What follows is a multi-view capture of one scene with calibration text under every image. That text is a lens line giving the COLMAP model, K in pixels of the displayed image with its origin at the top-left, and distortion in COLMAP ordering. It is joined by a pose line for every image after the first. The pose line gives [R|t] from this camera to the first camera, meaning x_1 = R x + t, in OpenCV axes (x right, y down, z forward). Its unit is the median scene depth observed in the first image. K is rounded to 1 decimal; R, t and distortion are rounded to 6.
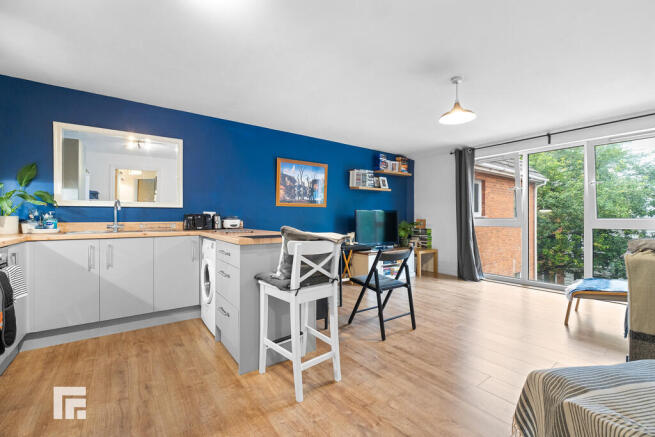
lens RADIAL K [[297.0, 0, 343.0], [0, 297.0, 217.8], [0, 0, 1]] dist [-0.001395, 0.000733]
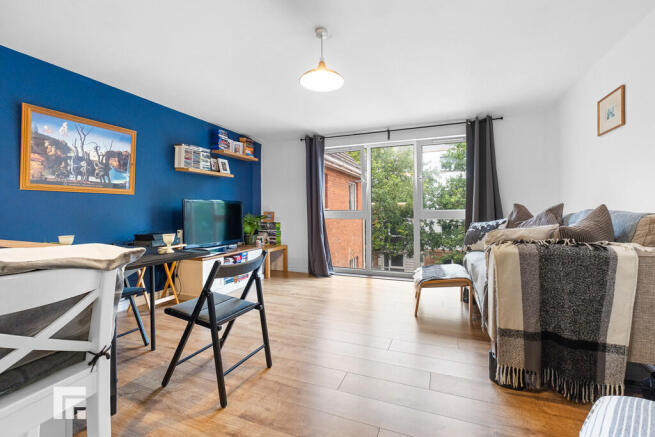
lens RADIAL K [[288.3, 0, 326.0], [0, 288.3, 209.4], [0, 0, 1]] dist [-0.000843, 0.000125]
pose [[0.890005, -0.002071, 0.455946, 0.030575], [0.004006, 0.999987, -0.003277, 0.001351], [-0.455933, 0.004743, 0.890001, 0.206872]]
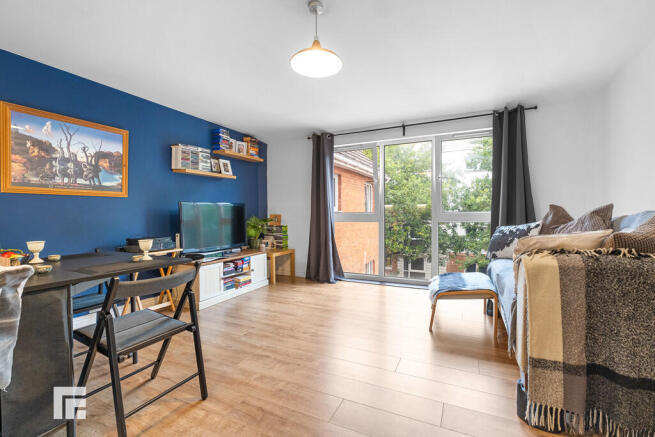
lens RADIAL K [[287.7, 0, 317.0], [0, 287.7, 219.0], [0, 0, 1]] dist [-0.000577, 0.000126]
pose [[0.929703, -0.014205, 0.368035, 0.089585], [0.006752, 0.999745, 0.021531, 0.000869], [-0.368247, -0.017532, 0.929563, 0.247167]]
